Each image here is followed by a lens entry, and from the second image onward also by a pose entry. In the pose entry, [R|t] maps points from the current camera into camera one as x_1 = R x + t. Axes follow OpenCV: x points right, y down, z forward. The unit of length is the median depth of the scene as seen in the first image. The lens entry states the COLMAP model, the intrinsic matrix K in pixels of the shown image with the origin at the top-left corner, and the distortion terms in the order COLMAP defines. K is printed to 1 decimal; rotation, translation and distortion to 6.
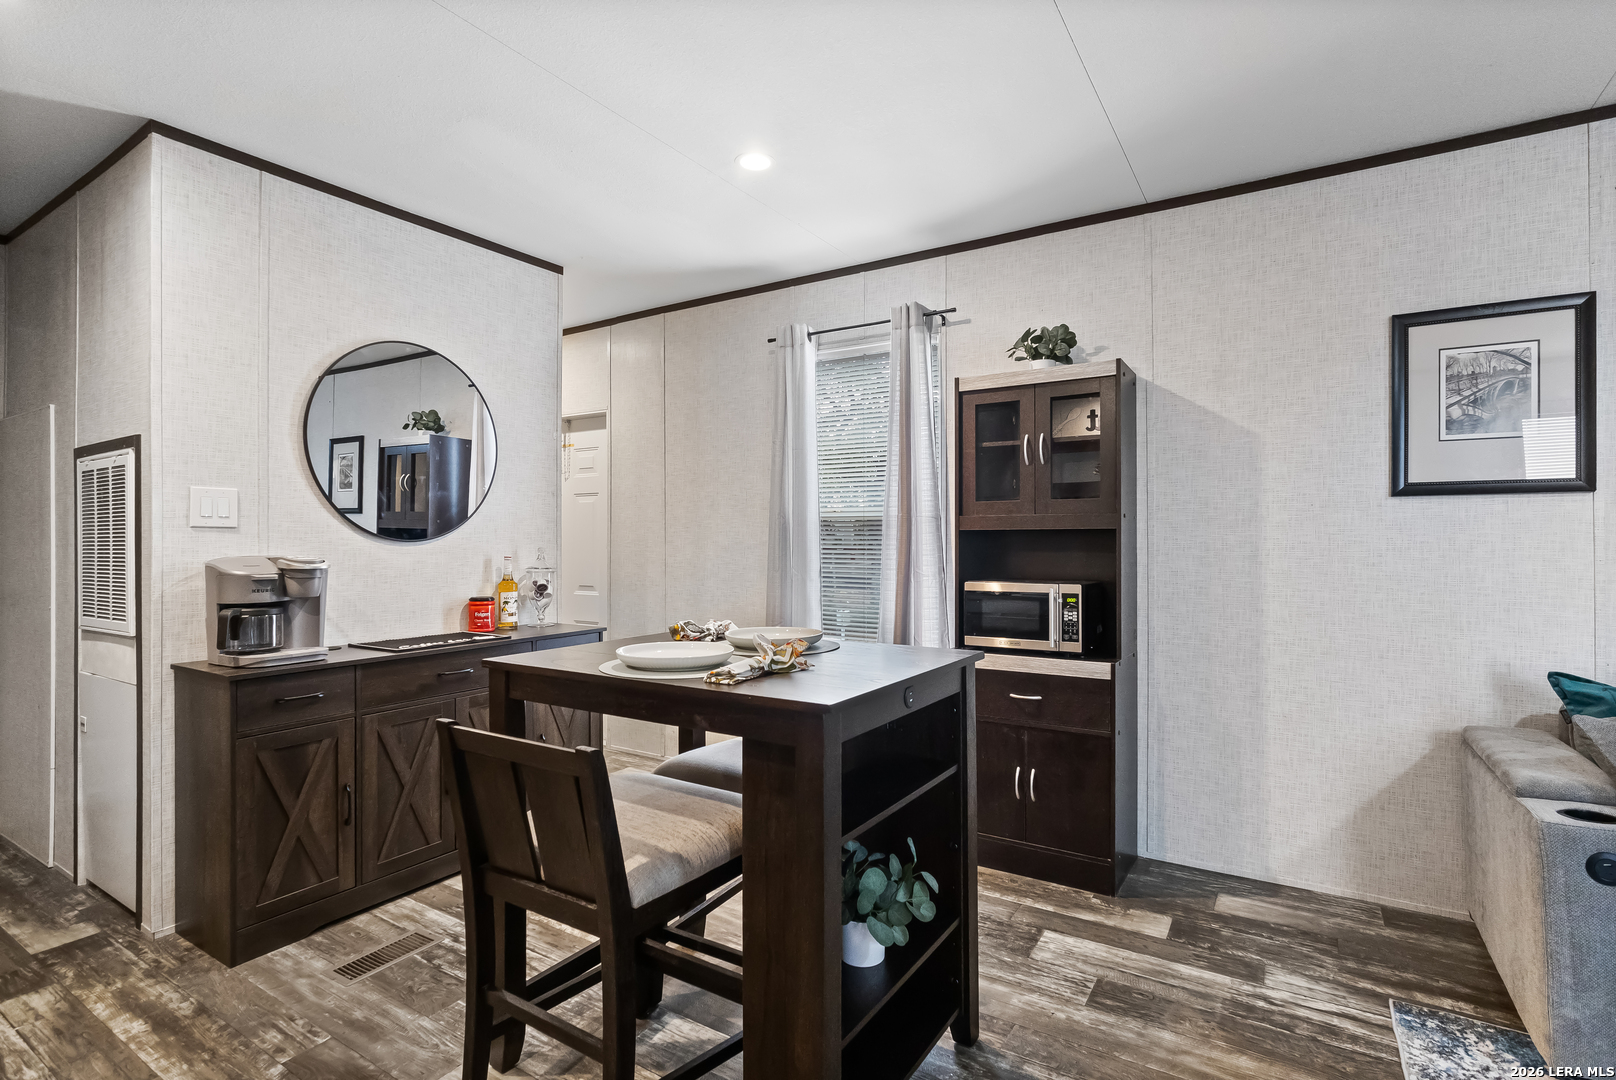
lens RADIAL K [[811.5, 0, 821.6], [0, 811.5, 534.3], [0, 0, 1]] dist [0.001228, -0.000438]
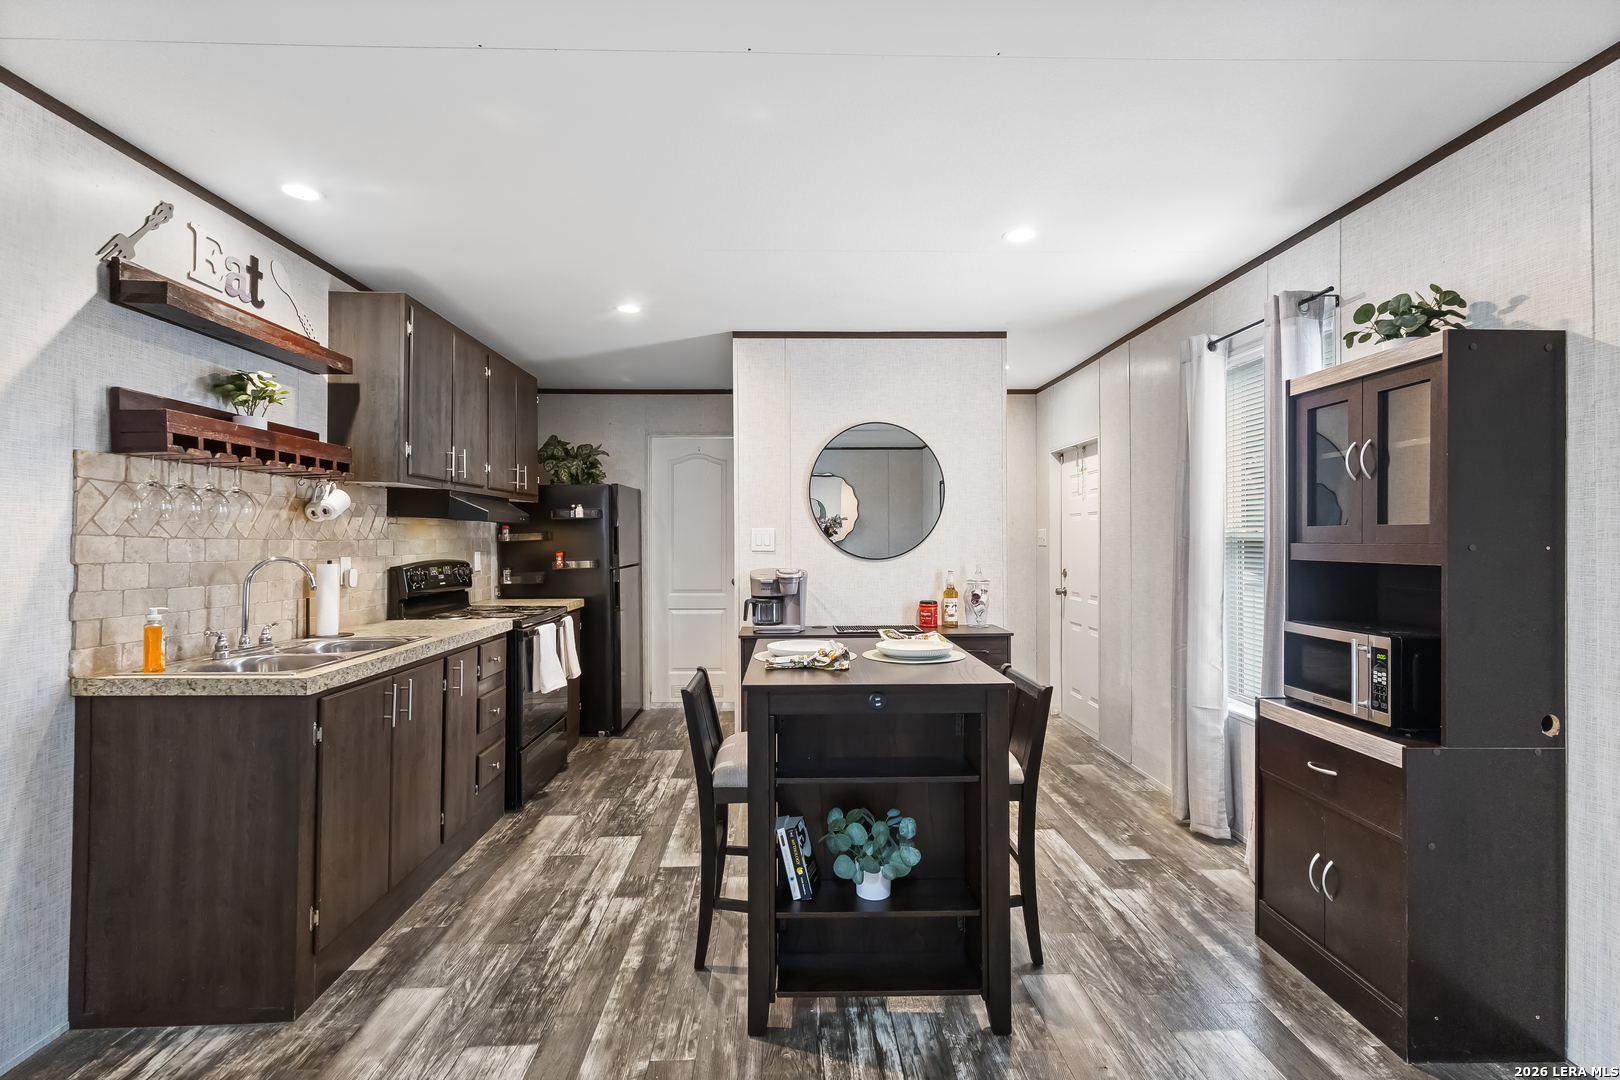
lens RADIAL K [[754.5, 0, 806.6], [0, 754.5, 535.6], [0, 0, 1]] dist [-0.000461, -0.000022]
pose [[0.559565, -0.004617, -0.828774, 0.591578], [0.009465, 0.999955, 0.000820, -0.038408], [0.828732, -0.008303, 0.559584, 0.154889]]
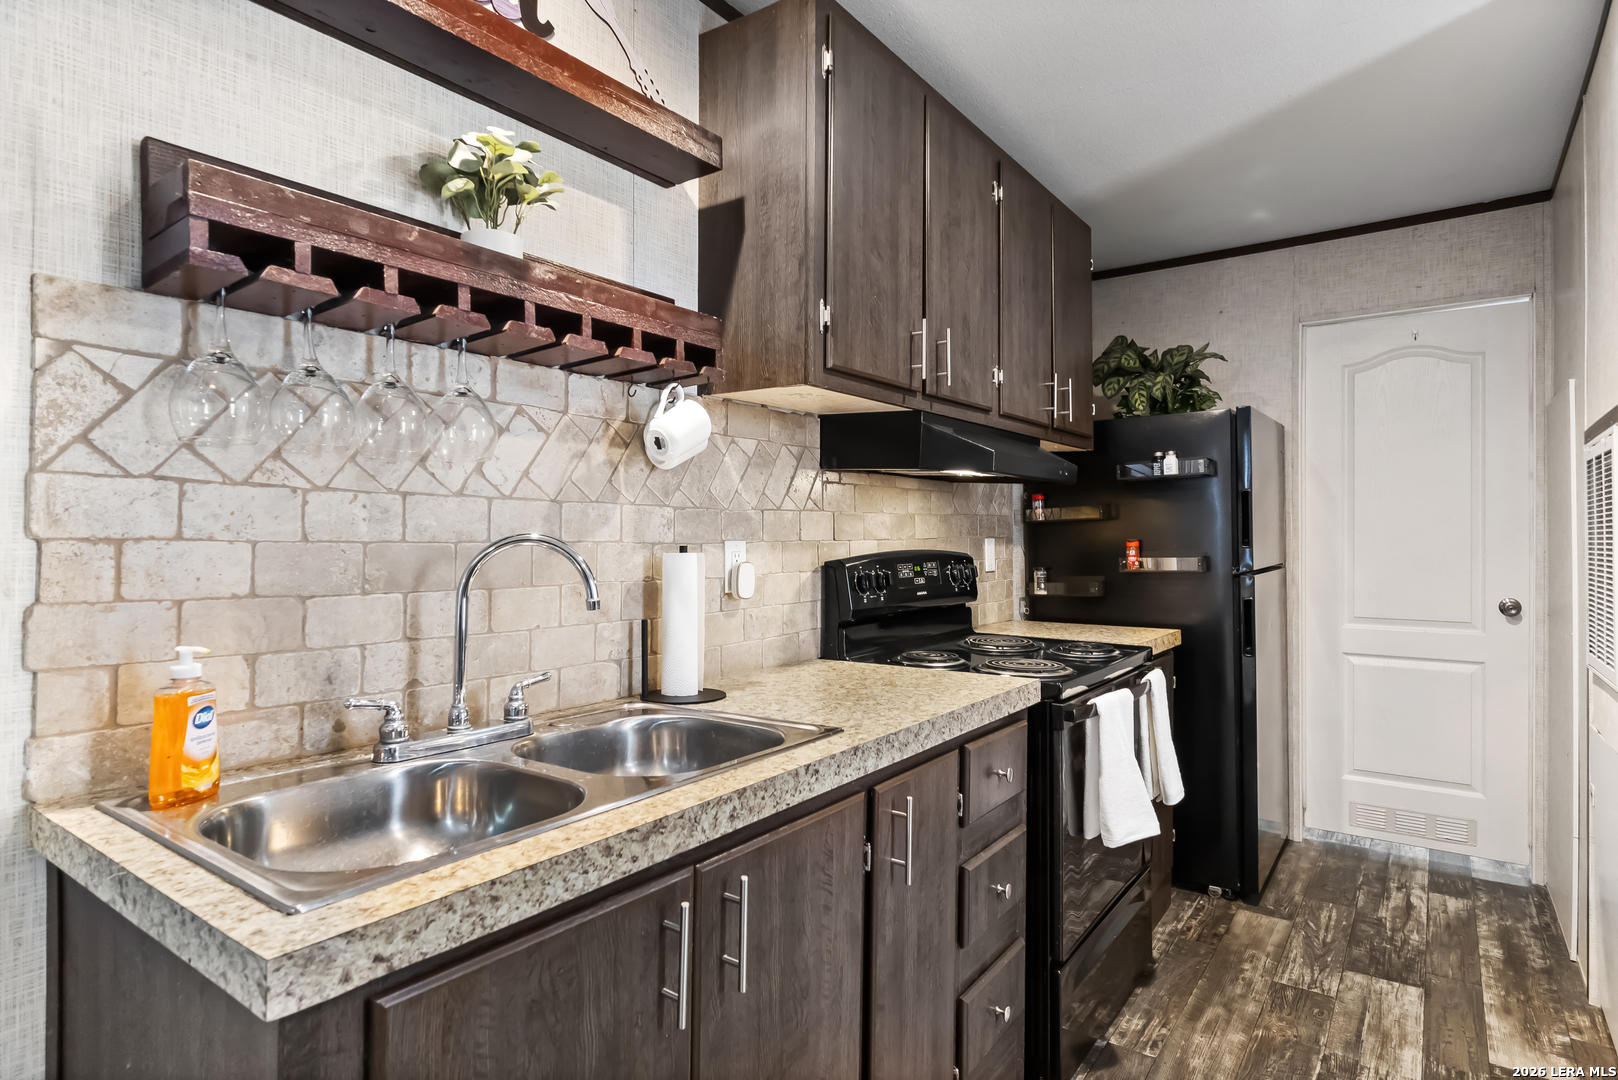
lens RADIAL K [[890.2, 0, 814.3], [0, 890.2, 530.2], [0, 0, 1]] dist [0.001740, -0.001913]
pose [[-0.050502, -0.004284, -0.998715, -0.040428], [0.010578, 0.999932, -0.004824, -0.016084], [0.998668, -0.010808, -0.050453, 0.315676]]
